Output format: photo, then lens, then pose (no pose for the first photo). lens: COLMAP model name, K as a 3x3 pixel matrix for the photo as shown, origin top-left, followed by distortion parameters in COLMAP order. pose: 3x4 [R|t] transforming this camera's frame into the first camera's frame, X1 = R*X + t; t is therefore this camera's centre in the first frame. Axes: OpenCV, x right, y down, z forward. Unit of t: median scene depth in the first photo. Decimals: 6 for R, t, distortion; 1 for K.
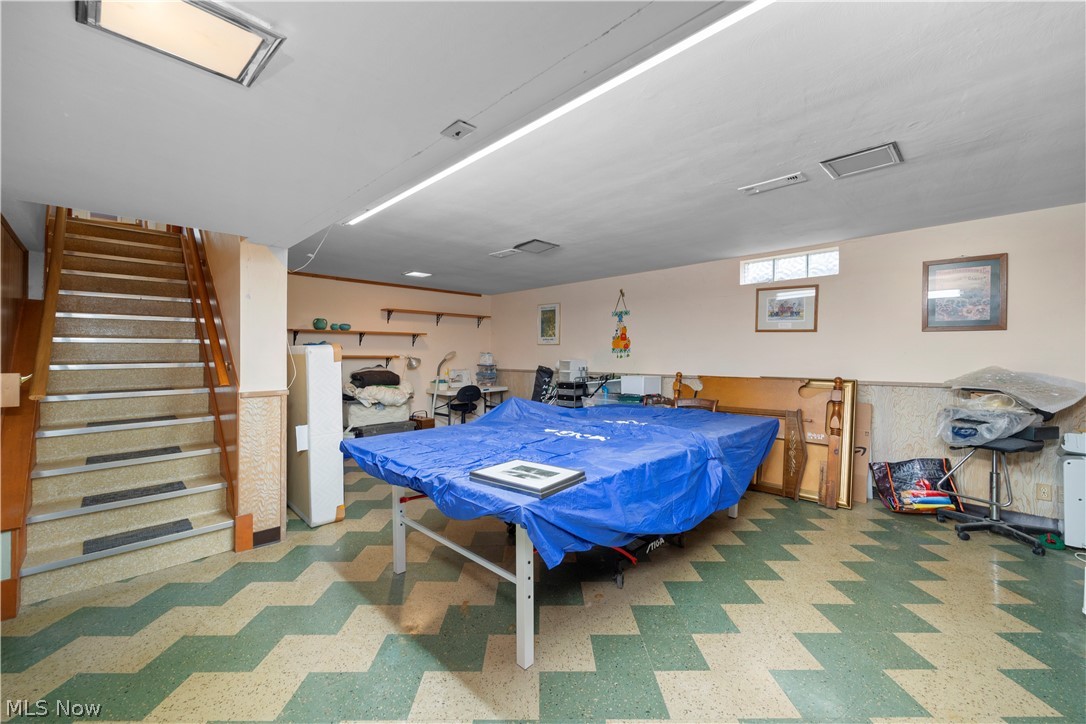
lens RADIAL K [[422.8, 0, 541.2], [0, 422.8, 365.4], [0, 0, 1]] dist [-0.000875, -0.000351]
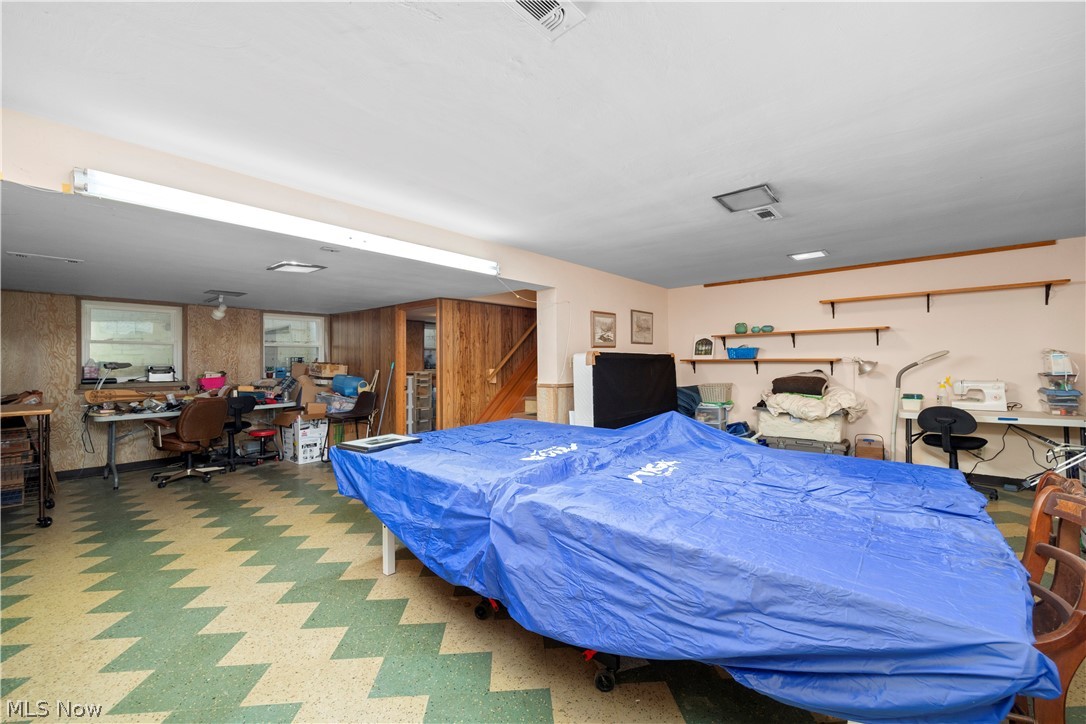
lens RADIAL K [[422.8, 0, 541.2], [0, 422.8, 365.4], [0, 0, 1]] dist [-0.000875, -0.000351]
pose [[0.069333, 0.008289, -0.997559, 0.436301], [-0.013548, 0.999881, 0.007367, -0.009045], [0.997502, 0.013004, 0.069437, 0.423849]]
